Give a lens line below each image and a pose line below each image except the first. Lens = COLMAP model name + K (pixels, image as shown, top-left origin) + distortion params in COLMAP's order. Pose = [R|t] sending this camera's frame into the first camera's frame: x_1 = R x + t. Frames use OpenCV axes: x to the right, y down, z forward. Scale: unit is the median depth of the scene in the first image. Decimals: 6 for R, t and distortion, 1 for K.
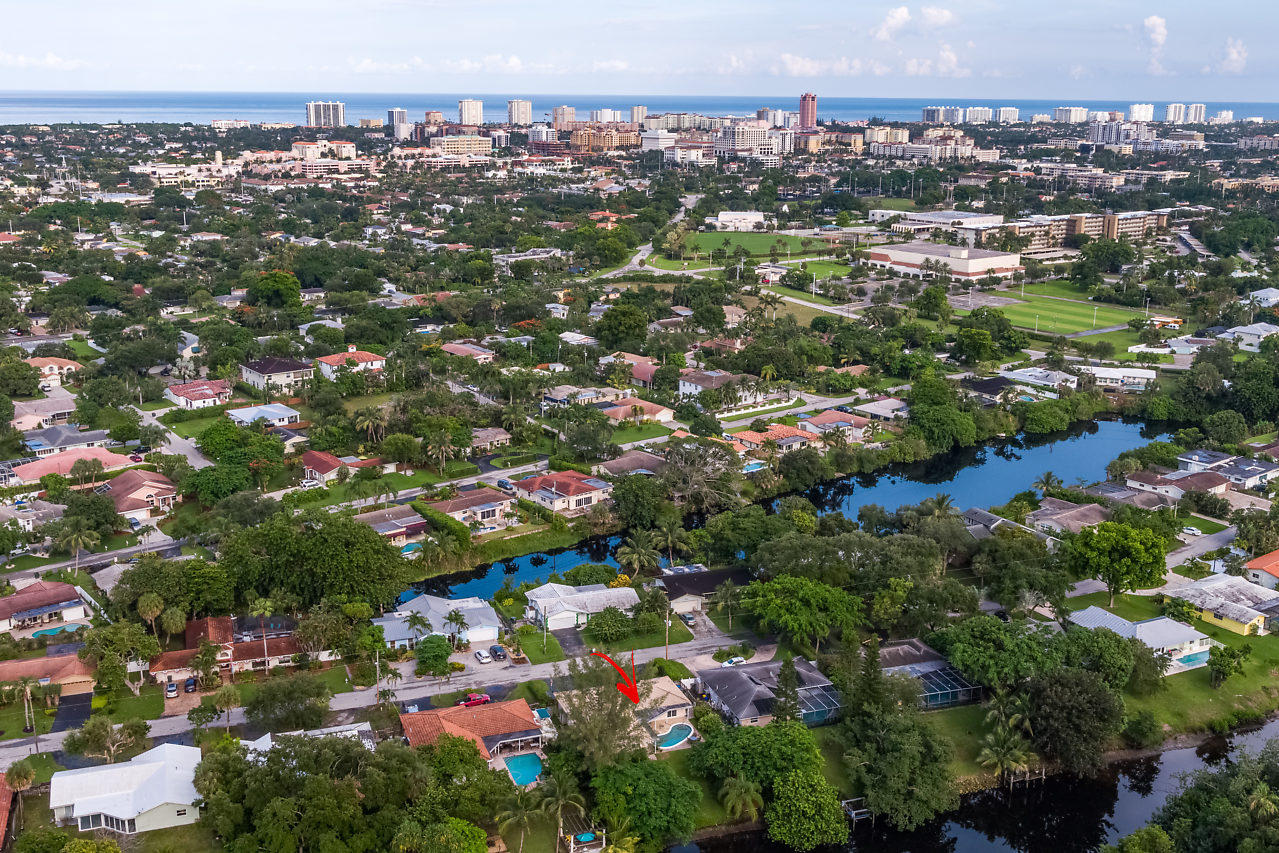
lens RADIAL K [[1329.2, 0, 639.5], [0, 1329.2, 426.5], [0, 0, 1]] dist [-0.003537, -0.000144]
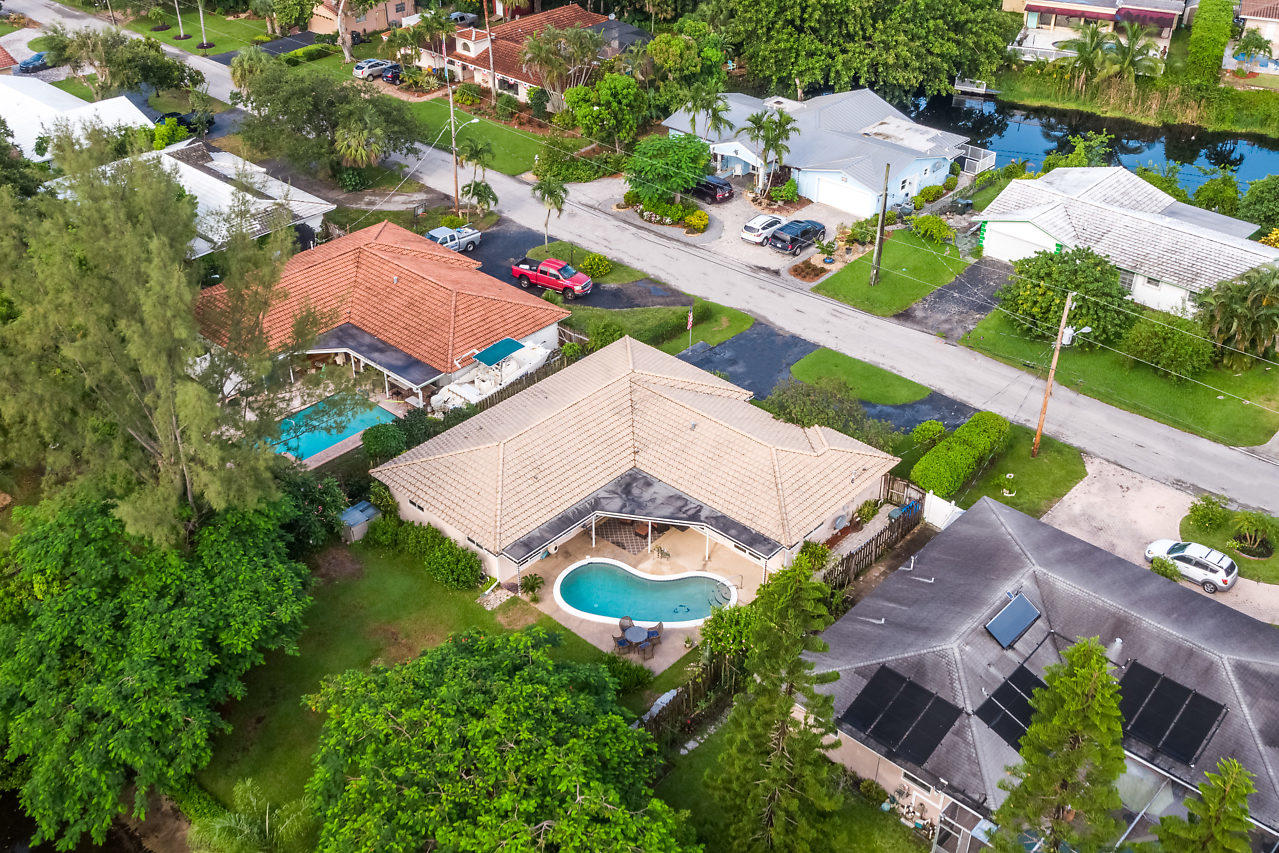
lens RADIAL K [[1354.3, 0, 639.5], [0, 1354.3, 426.5], [0, 0, 1]] dist [-0.003730, 0.000184]
pose [[0.459661, 0.474277, -0.750848, 0.126498], [-0.223761, 0.880034, 0.418894, 0.031430], [0.859443, -0.024538, 0.510642, 0.423003]]
